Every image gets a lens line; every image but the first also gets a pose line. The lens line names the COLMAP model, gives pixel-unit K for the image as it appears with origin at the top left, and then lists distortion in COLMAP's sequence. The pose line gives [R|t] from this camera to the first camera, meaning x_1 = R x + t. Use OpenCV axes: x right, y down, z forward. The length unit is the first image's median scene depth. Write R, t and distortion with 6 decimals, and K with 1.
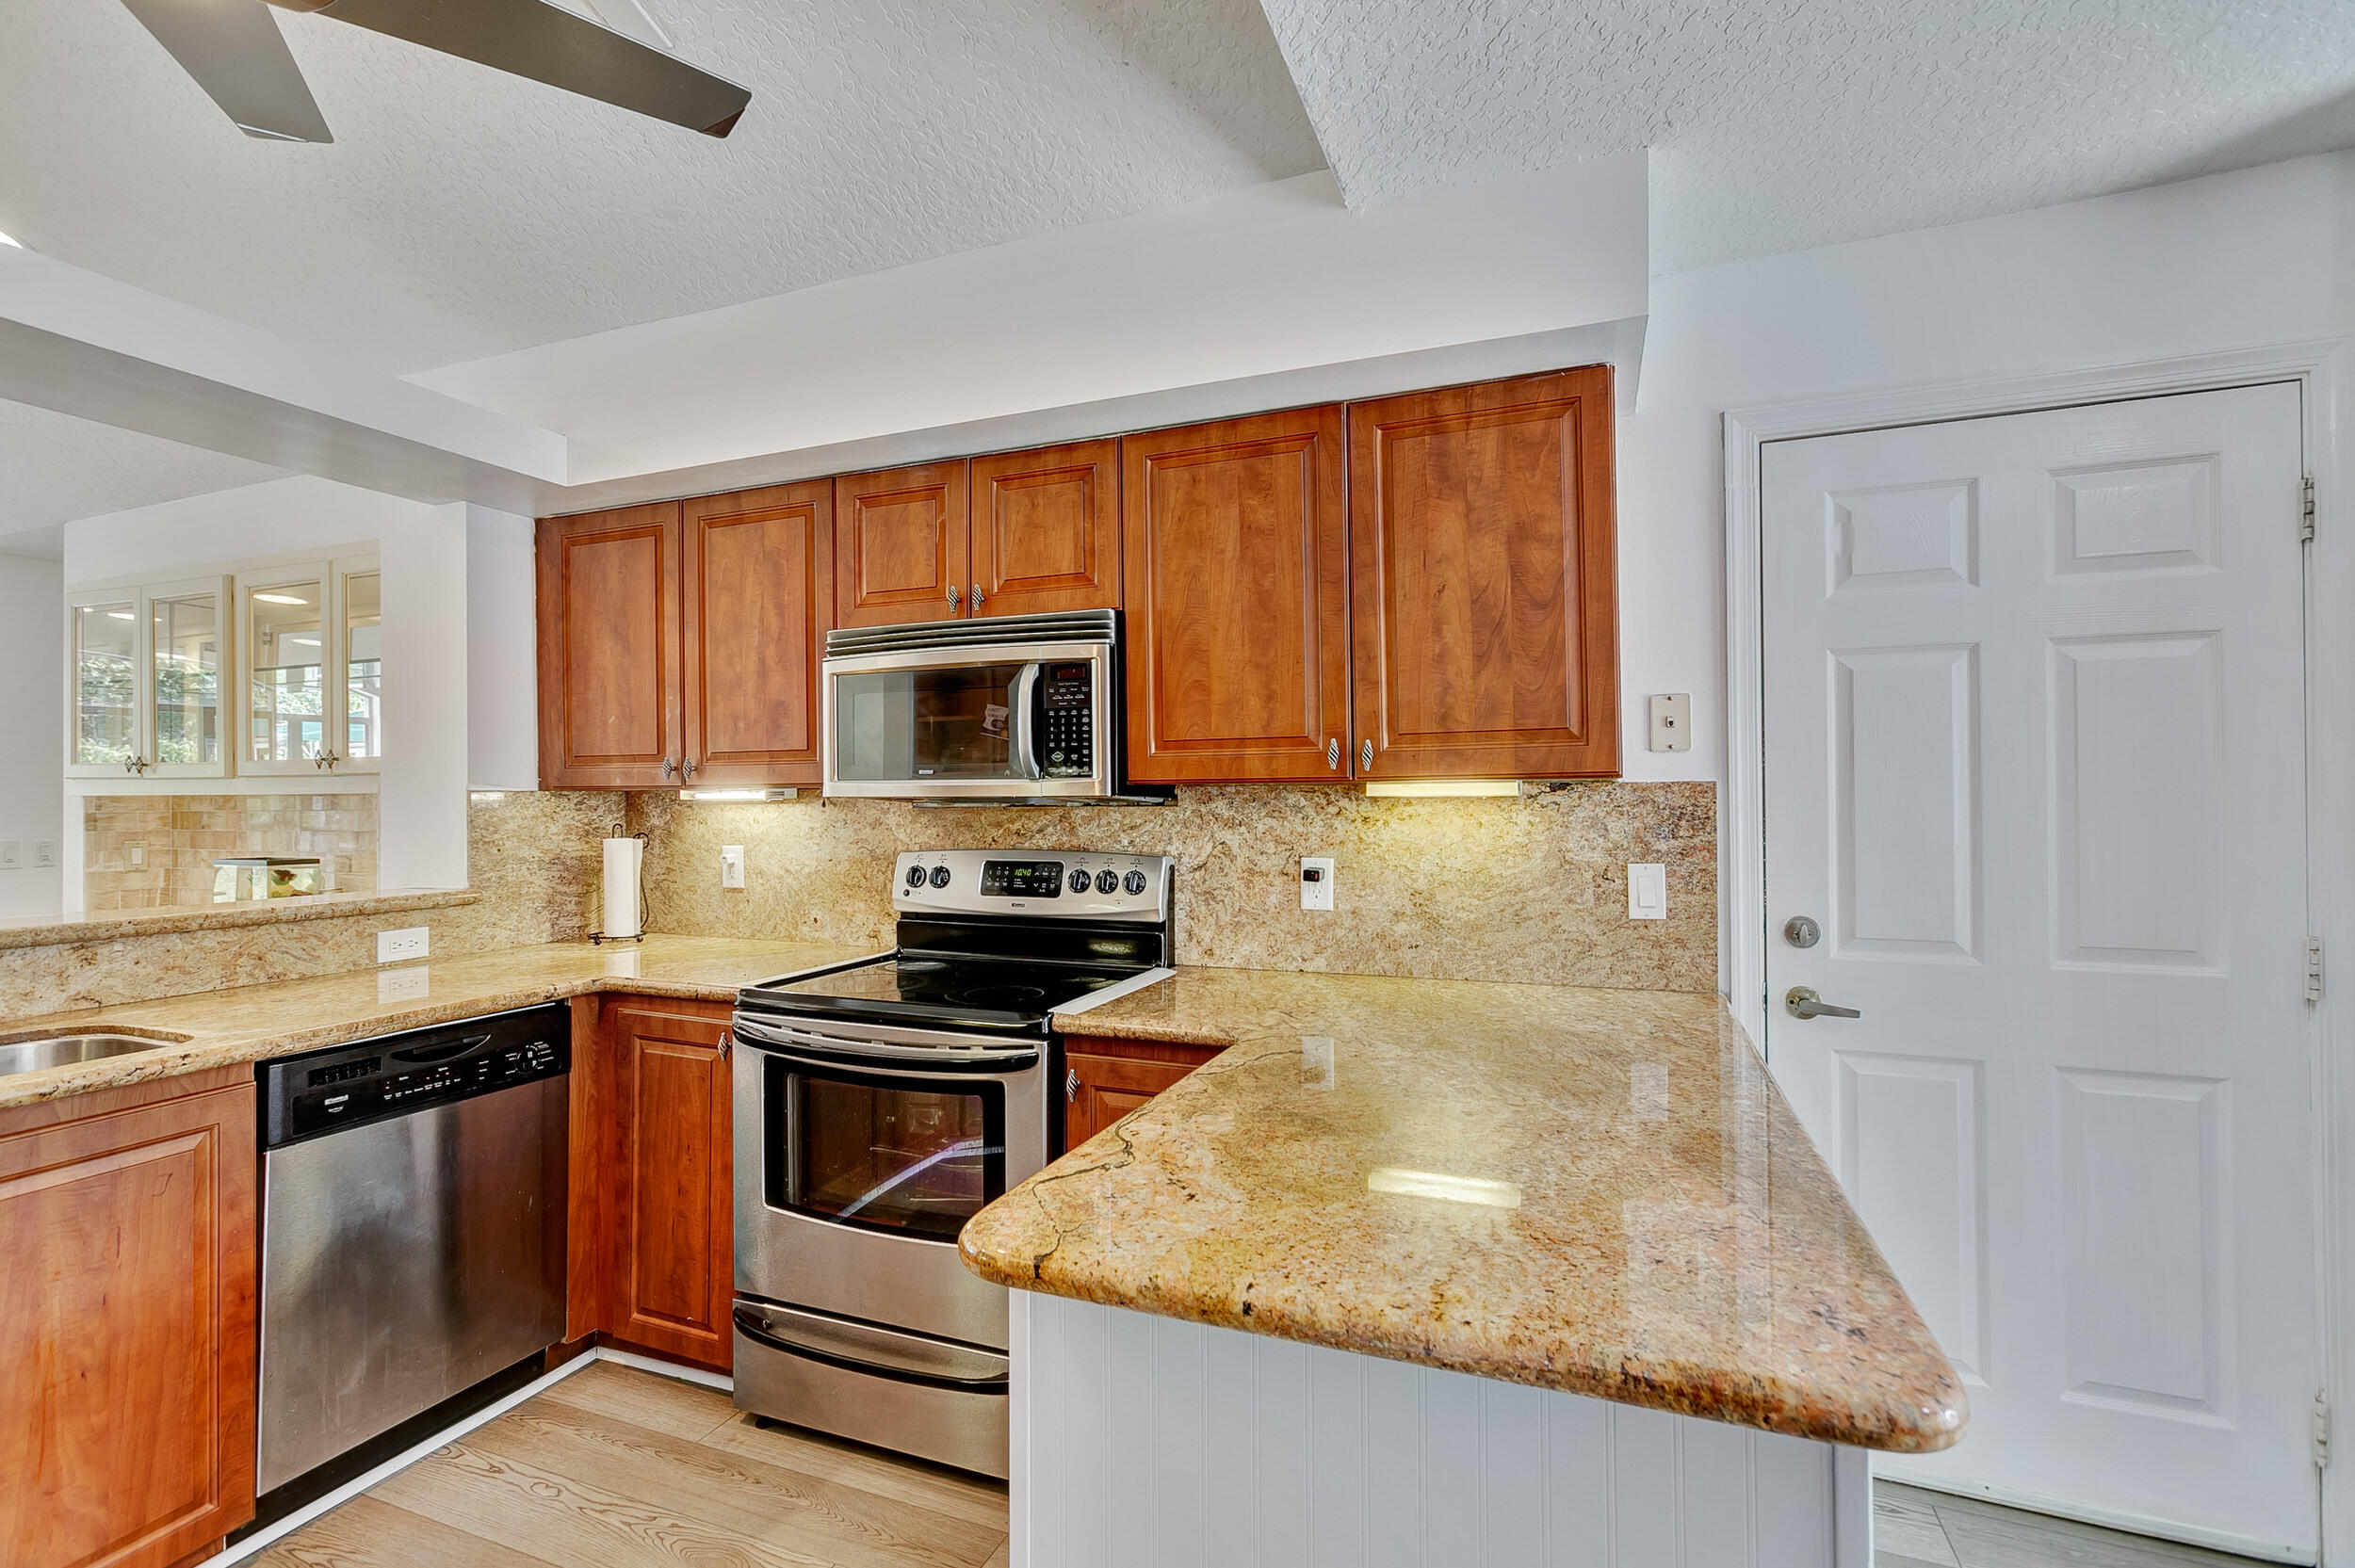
lens RADIAL K [[1052.0, 0, 1179.2], [0, 1052.0, 790.7], [0, 0, 1]] dist [-0.004249, 0.001470]
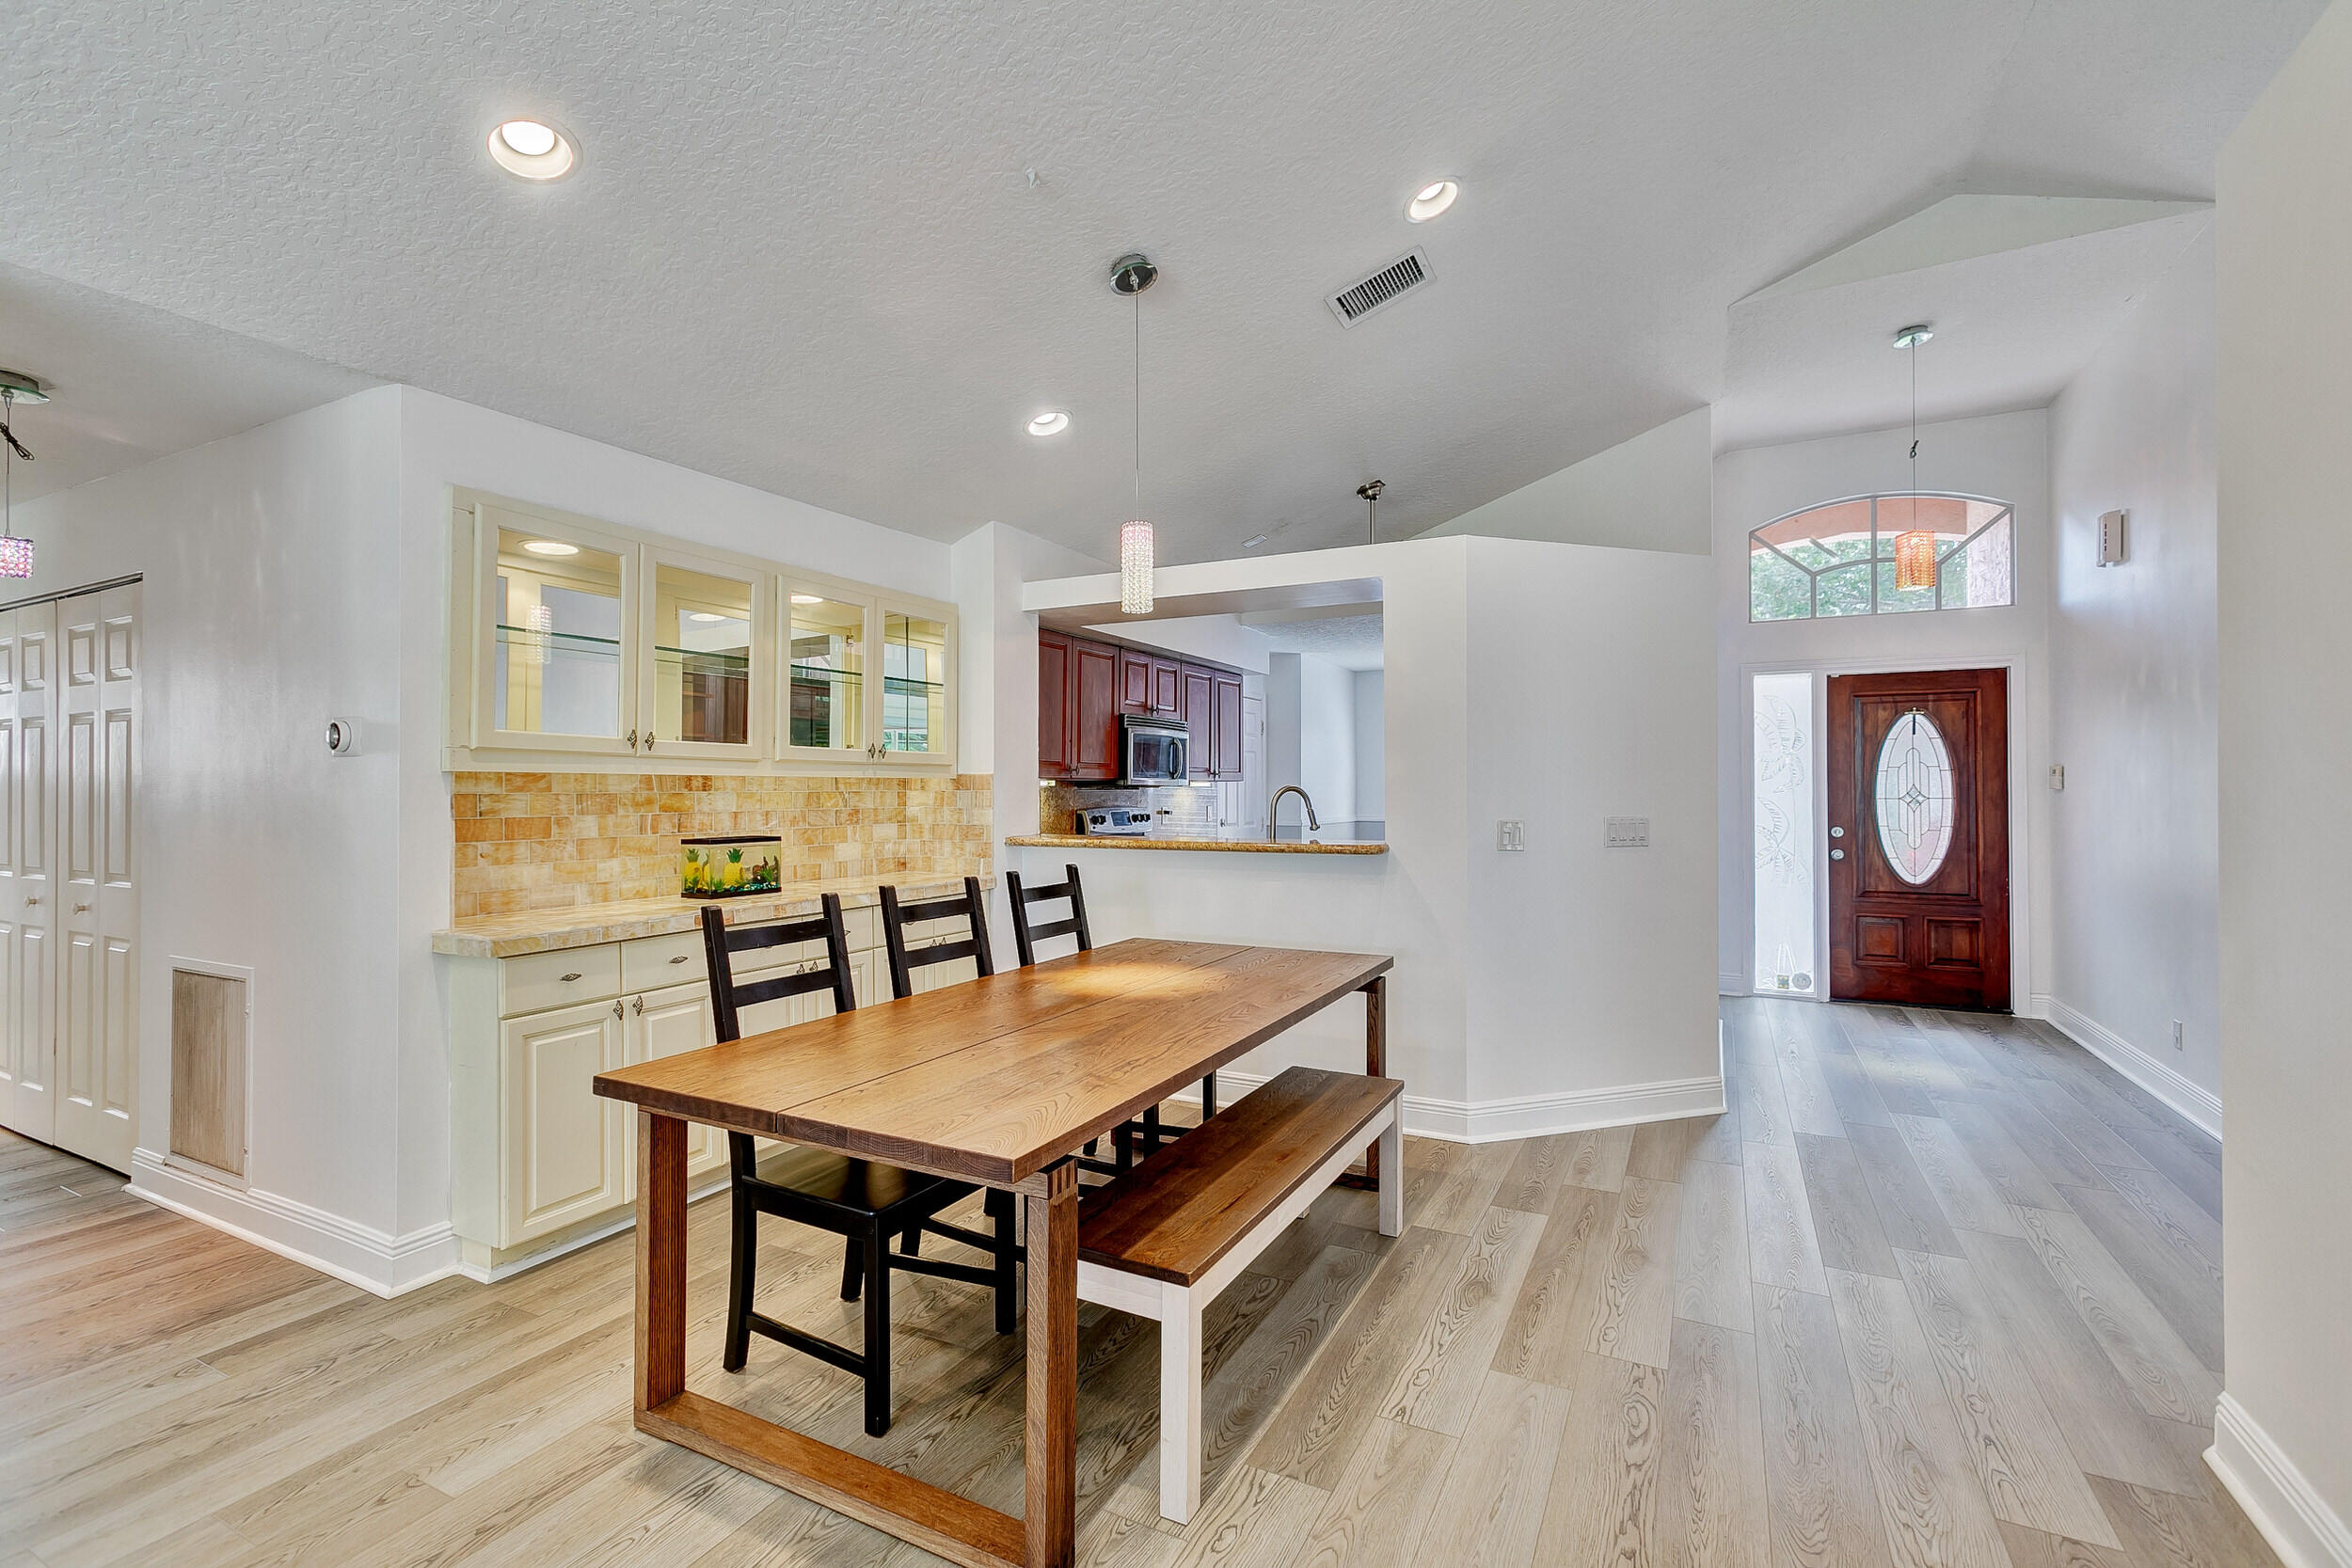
lens RADIAL K [[1046.6, 0, 1176.0], [0, 1046.6, 784.0], [0, 0, 1]] dist [-0.001602, 0.000439]
pose [[0.092456, 0.013616, 0.995624, -3.072158], [-0.008265, 0.999883, -0.012907, 0.035017], [-0.995682, -0.007036, 0.092557, 0.801609]]
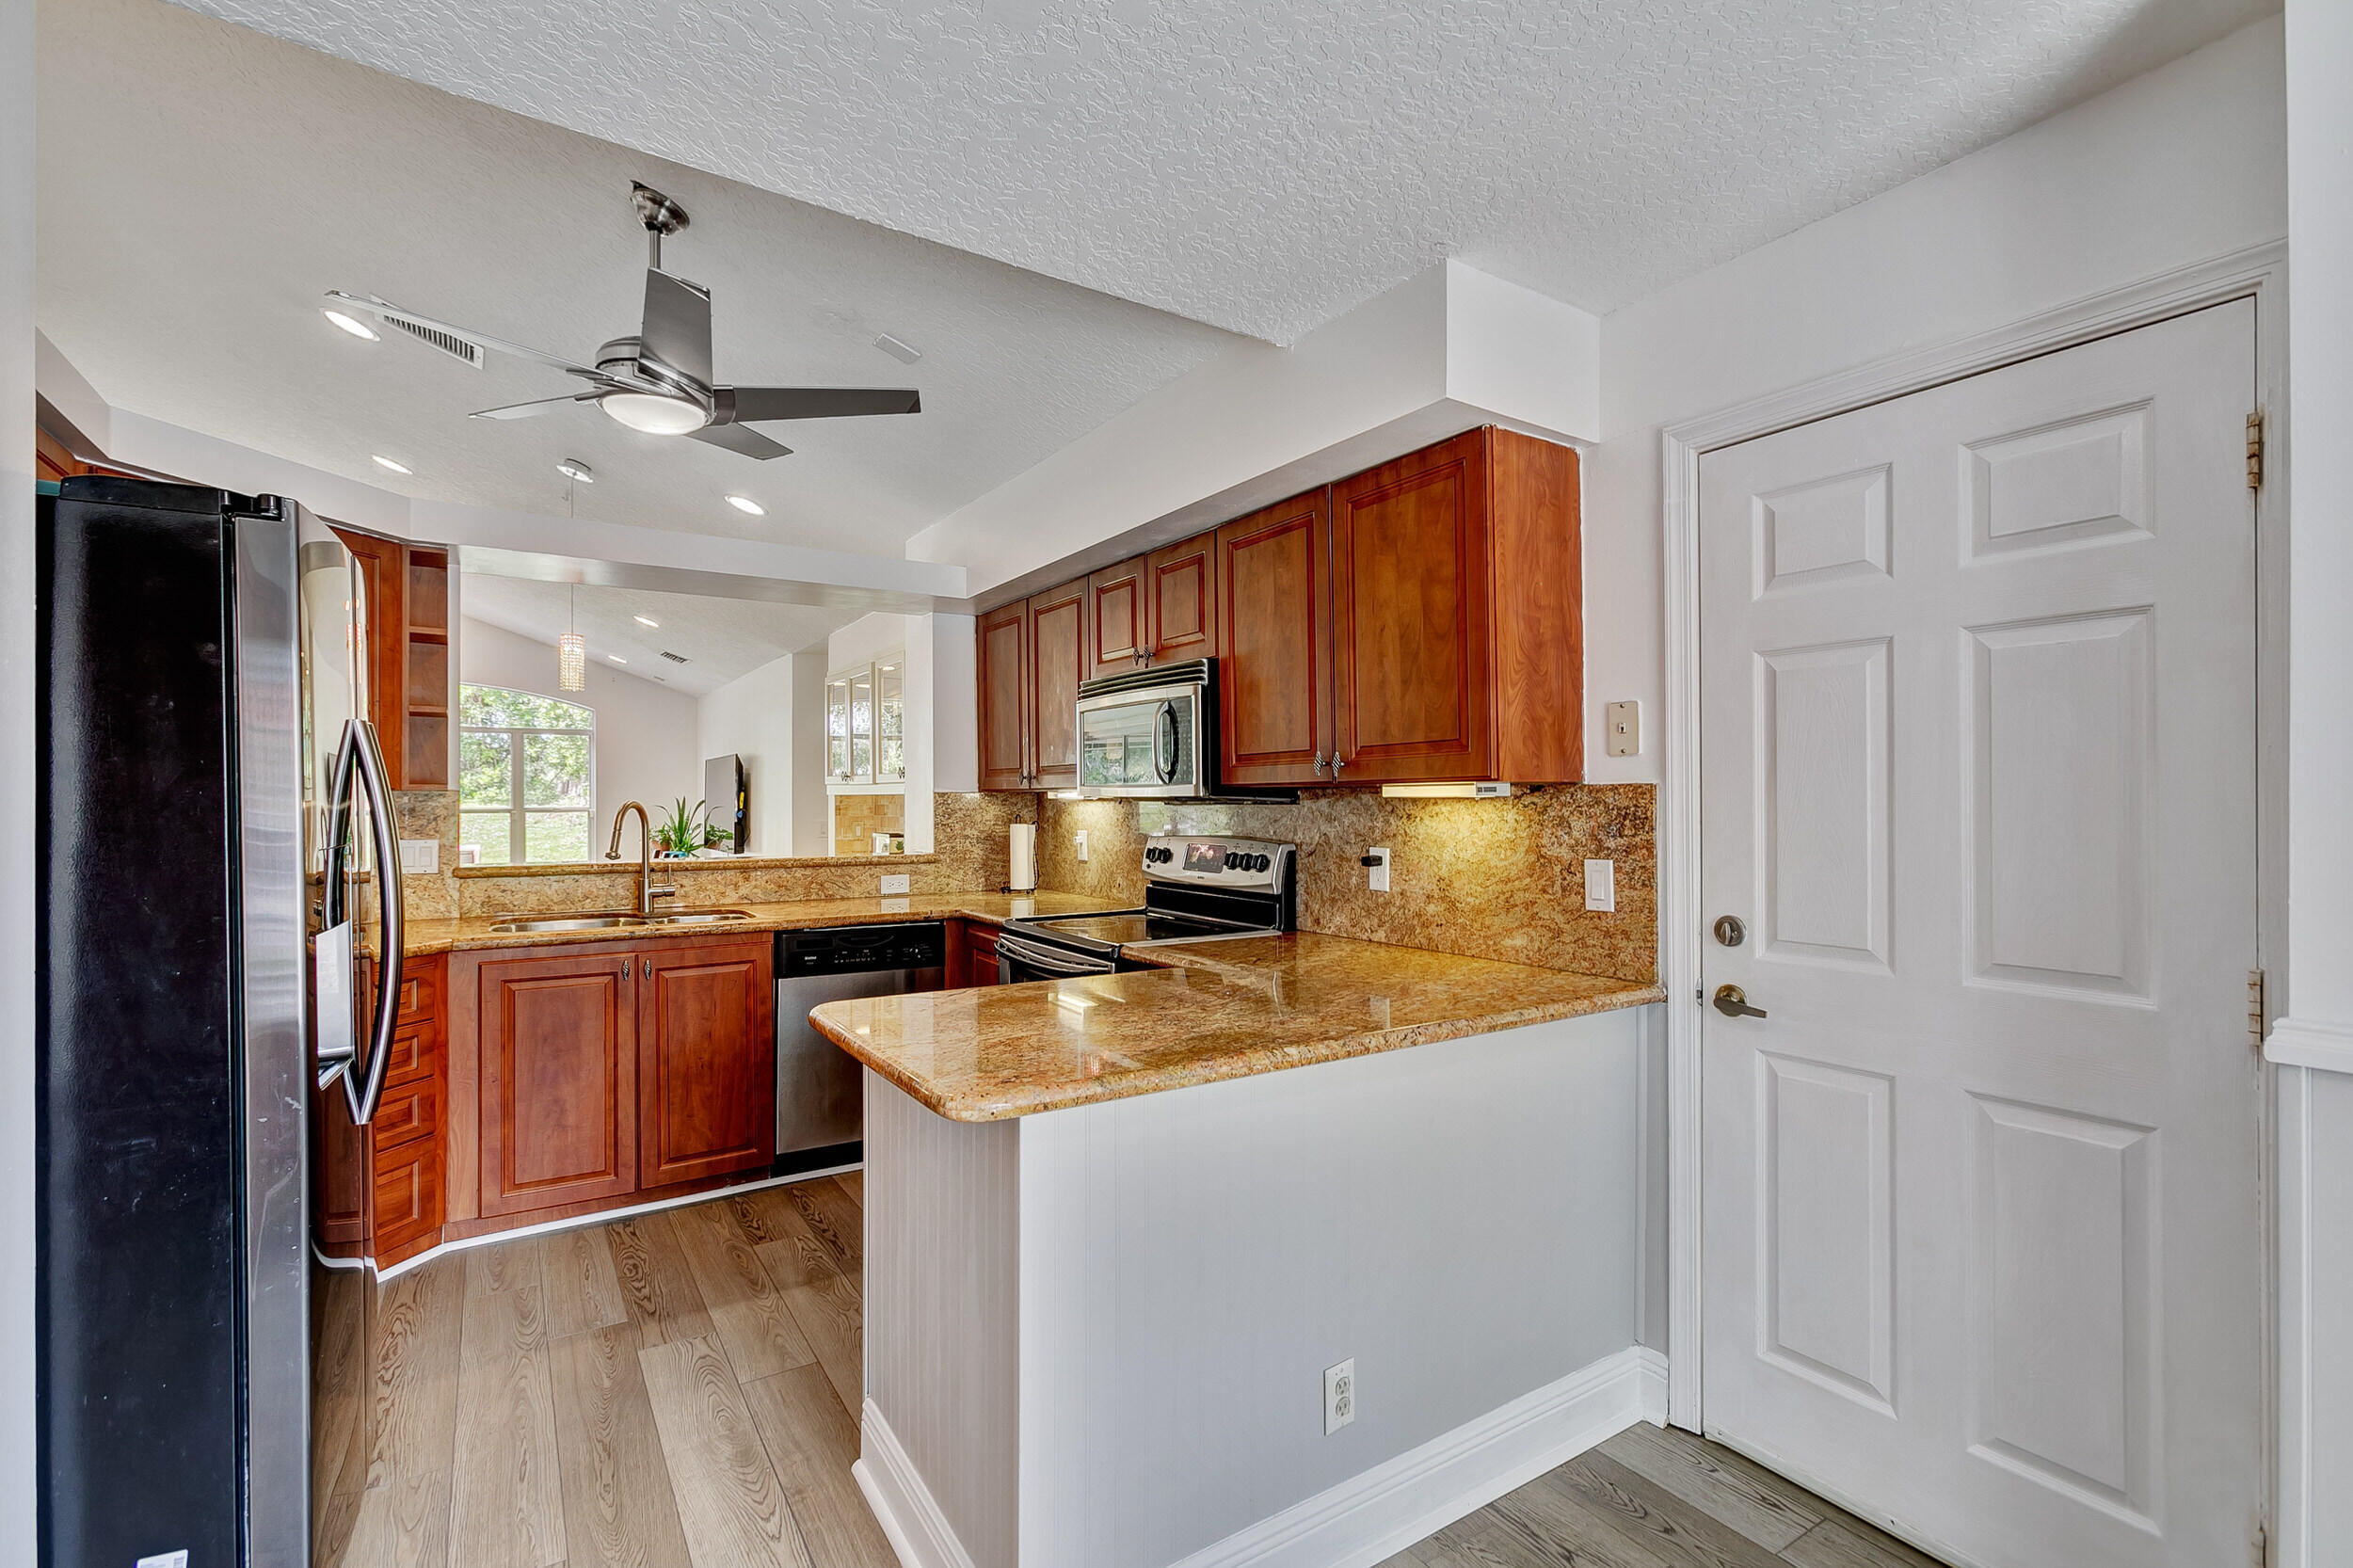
lens RADIAL K [[1051.8, 0, 1169.0], [0, 1051.8, 805.5], [0, 0, 1]] dist [-0.001339, 0.000144]
pose [[0.816145, 0.006947, -0.577805, 0.704857], [0.001379, 0.999901, 0.013970, -0.002064], [0.577845, -0.012198, 0.816055, -0.139169]]
